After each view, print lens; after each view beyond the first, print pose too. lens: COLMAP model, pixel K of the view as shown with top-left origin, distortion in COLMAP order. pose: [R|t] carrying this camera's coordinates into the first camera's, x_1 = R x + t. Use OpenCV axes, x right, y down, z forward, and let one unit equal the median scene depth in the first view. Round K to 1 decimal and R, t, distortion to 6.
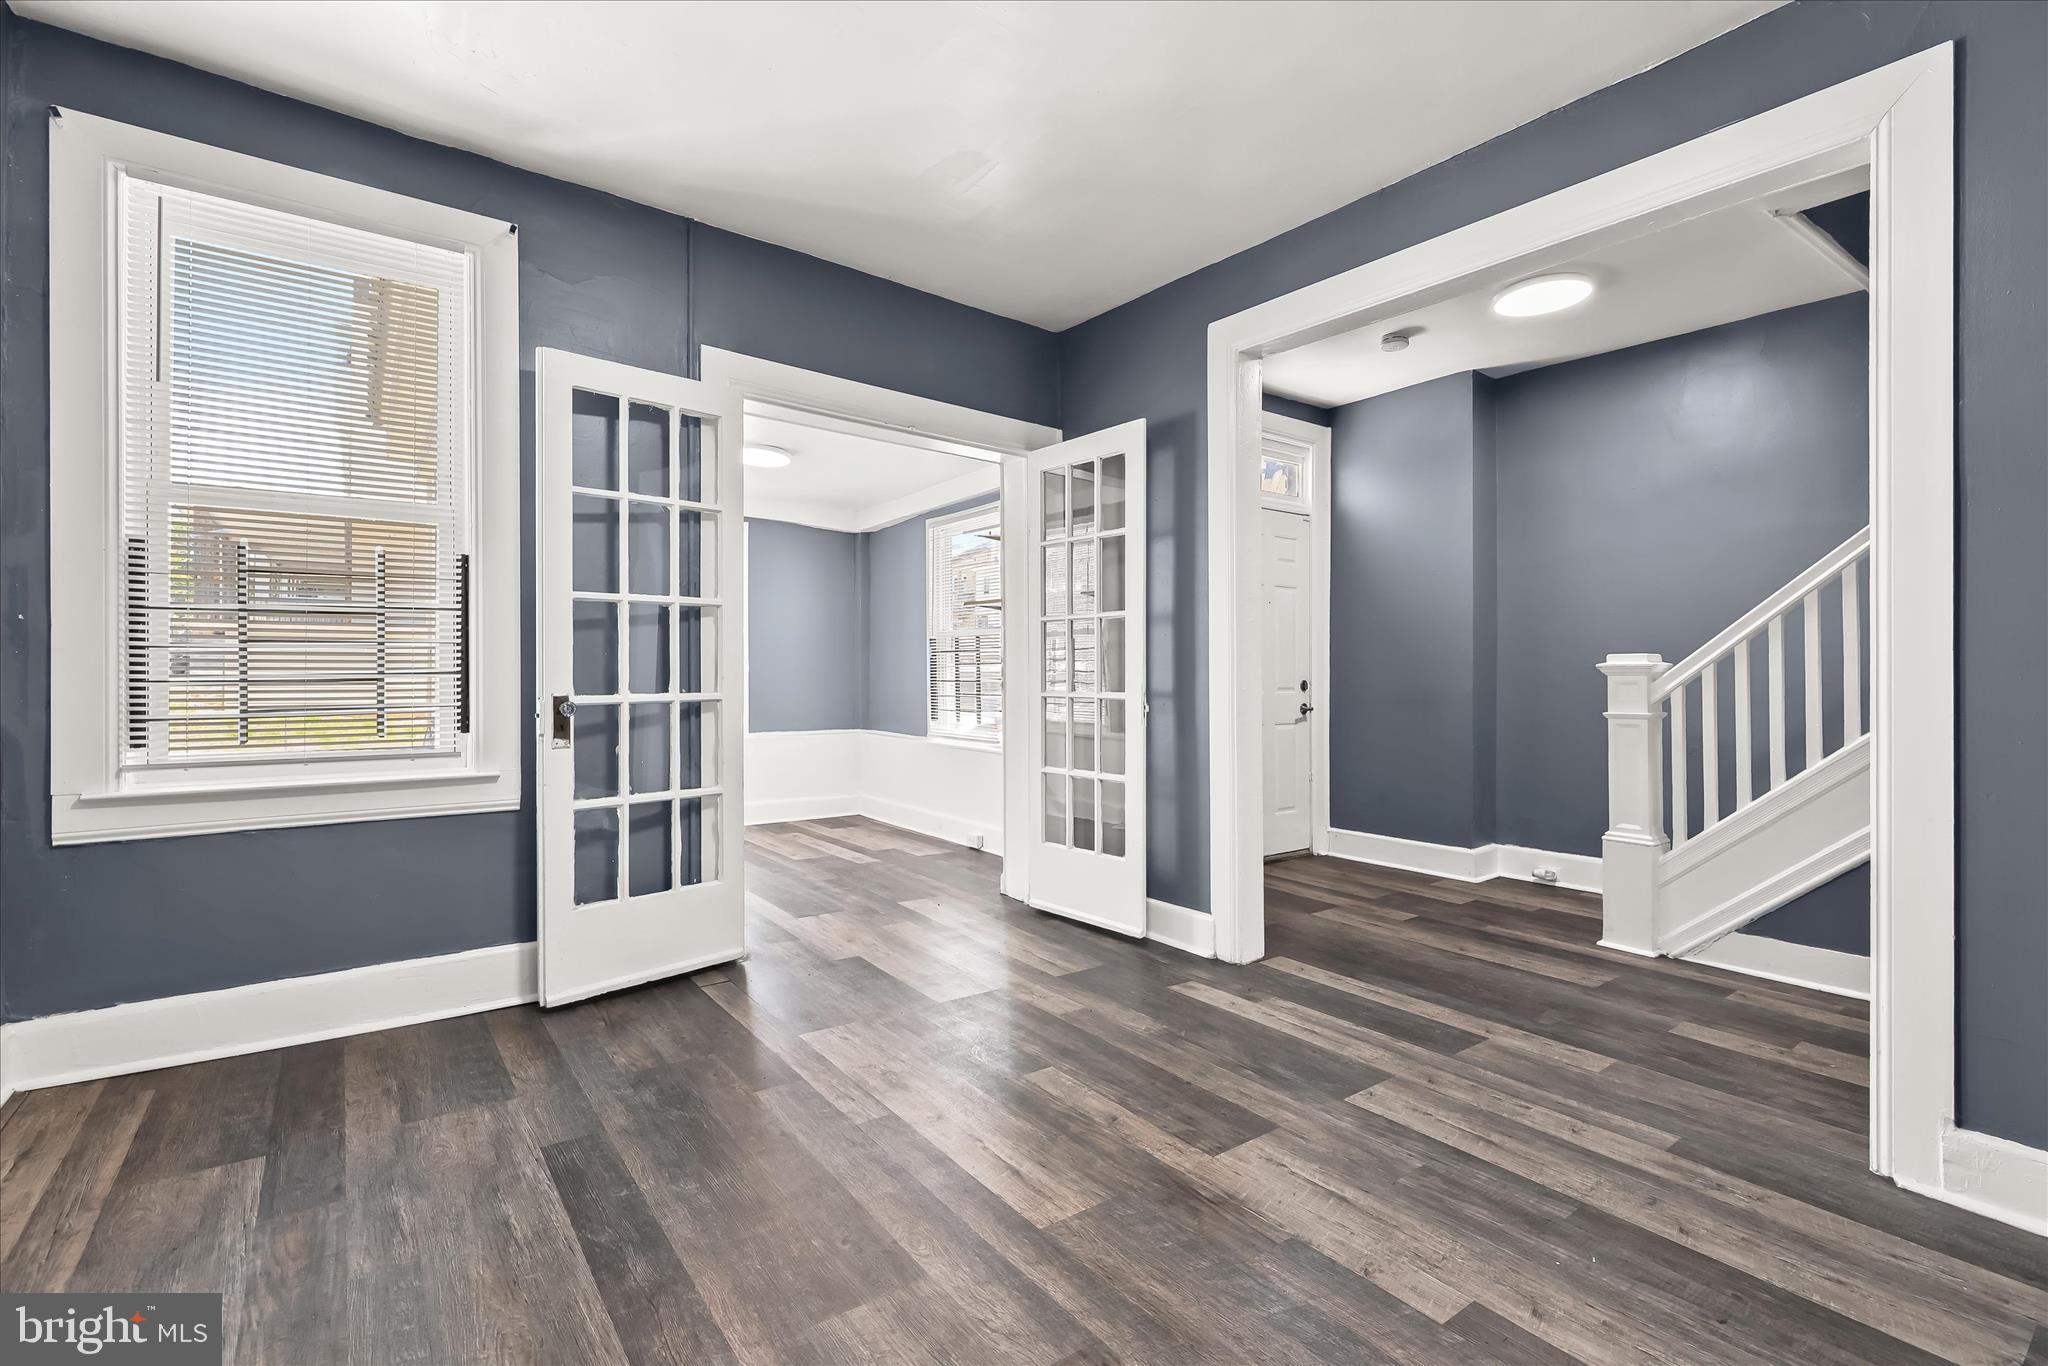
lens RADIAL K [[912.7, 0, 1020.6], [0, 912.7, 668.0], [0, 0, 1]] dist [0.000605, -0.000160]
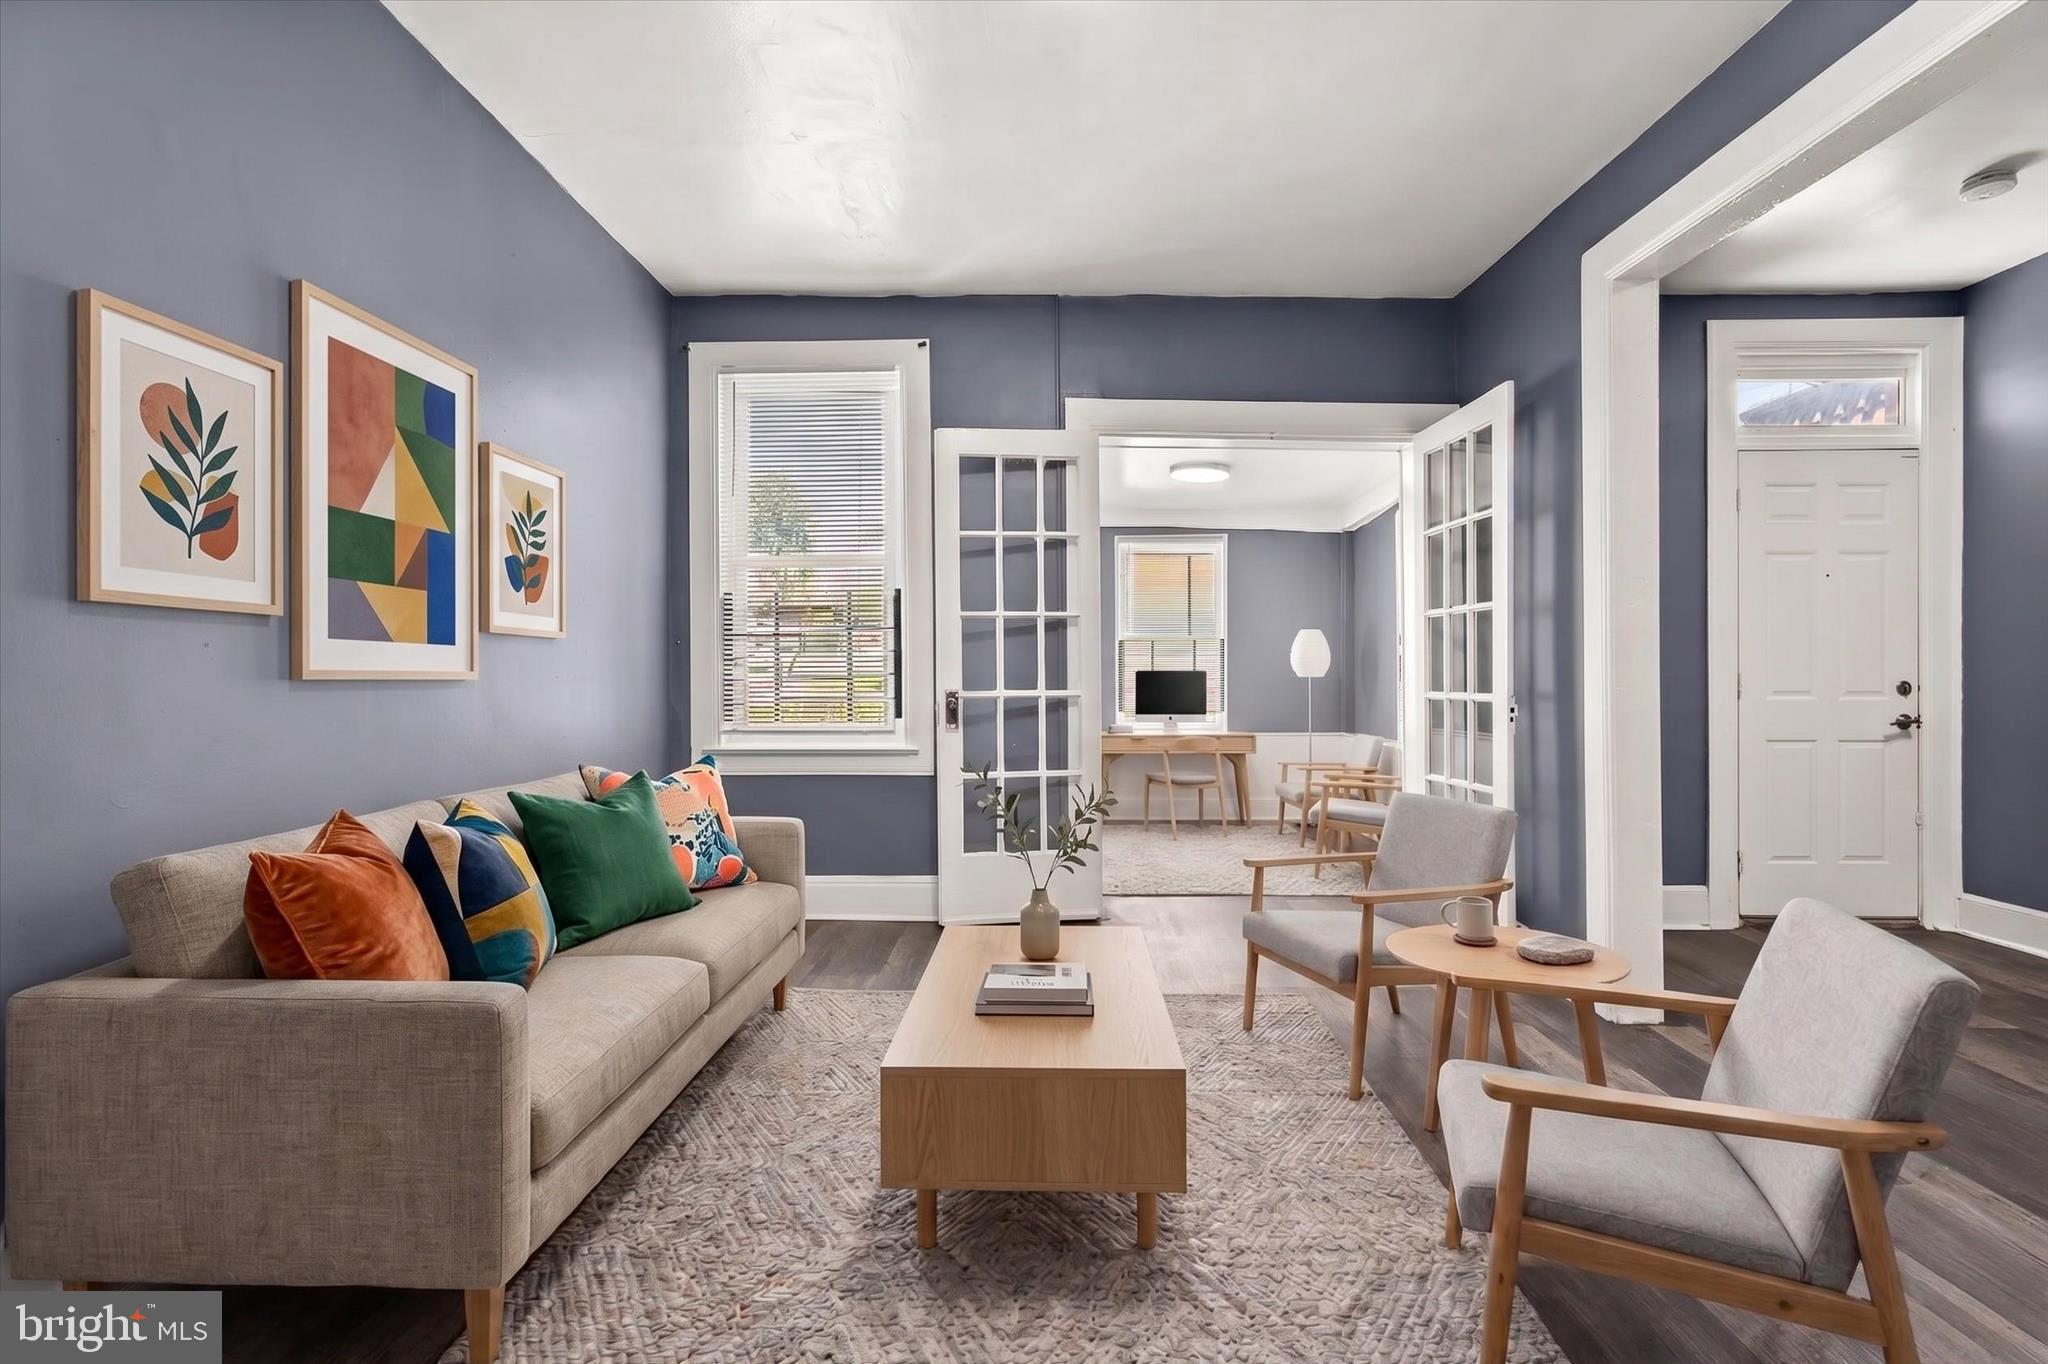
lens RADIAL K [[907.0, 0, 1023.9], [0, 907.0, 676.0], [0, 0, 1]] dist [-0.000570, -0.000138]
pose [[0.789442, -0.001865, -0.613823, 0.334283], [0.006614, 0.999963, 0.005468, 0.001613], [0.613790, -0.008376, 0.789425, 0.026697]]
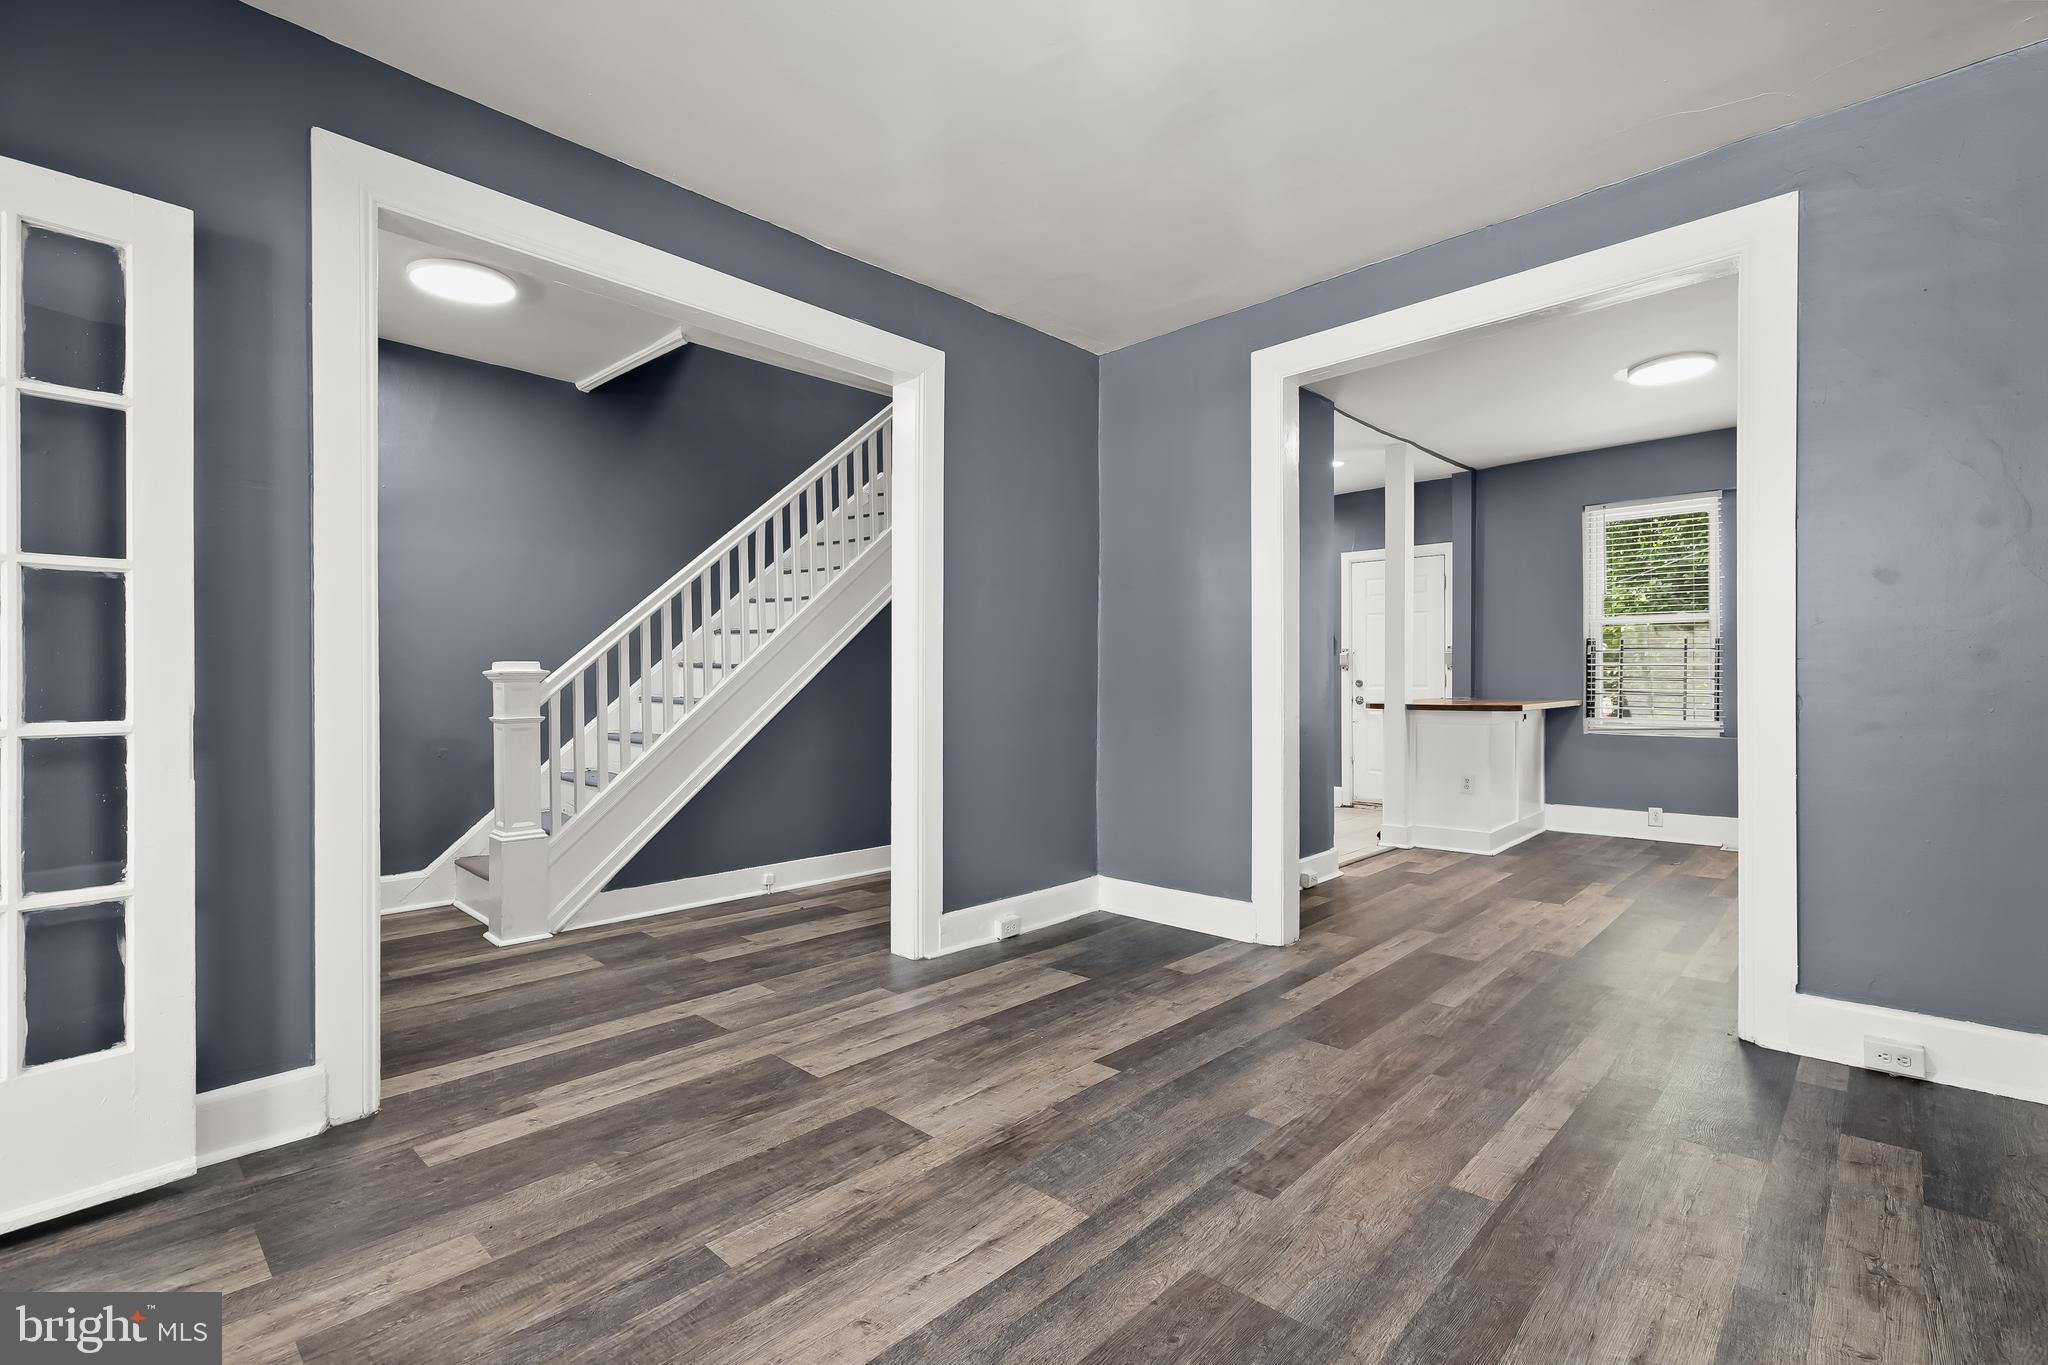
lens RADIAL K [[920.9, 0, 1027.5], [0, 920.9, 660.6], [0, 0, 1]] dist [-0.000464, -0.000134]
pose [[-0.170766, 0.018303, 0.985142, -0.552757], [-0.005847, 0.999791, -0.019589, 0.001980], [-0.985294, -0.009105, -0.170624, 0.686955]]
